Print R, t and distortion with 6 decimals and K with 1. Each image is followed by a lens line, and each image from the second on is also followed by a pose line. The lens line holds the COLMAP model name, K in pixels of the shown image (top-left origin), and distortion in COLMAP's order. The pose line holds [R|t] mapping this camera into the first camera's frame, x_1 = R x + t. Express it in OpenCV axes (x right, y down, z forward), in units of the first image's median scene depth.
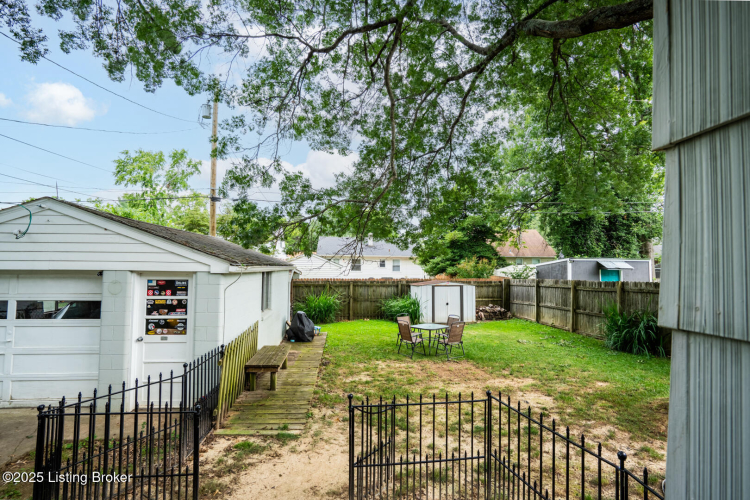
lens RADIAL K [[339.7, 0, 374.8], [0, 339.7, 264.0], [0, 0, 1]] dist [-0.001272, -0.000052]
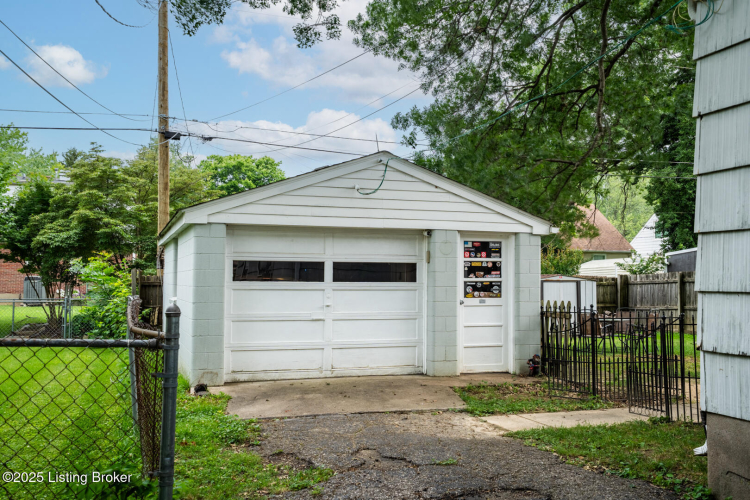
lens RADIAL K [[764.4, 0, 375.0], [0, 764.4, 250.0], [0, 0, 1]] dist [0.002448, 0.003415]
pose [[0.966837, 0.008258, 0.255261, -1.466315], [0.000283, 0.999442, -0.033405, 0.144338], [-0.255395, 0.032370, 0.966295, -1.029923]]
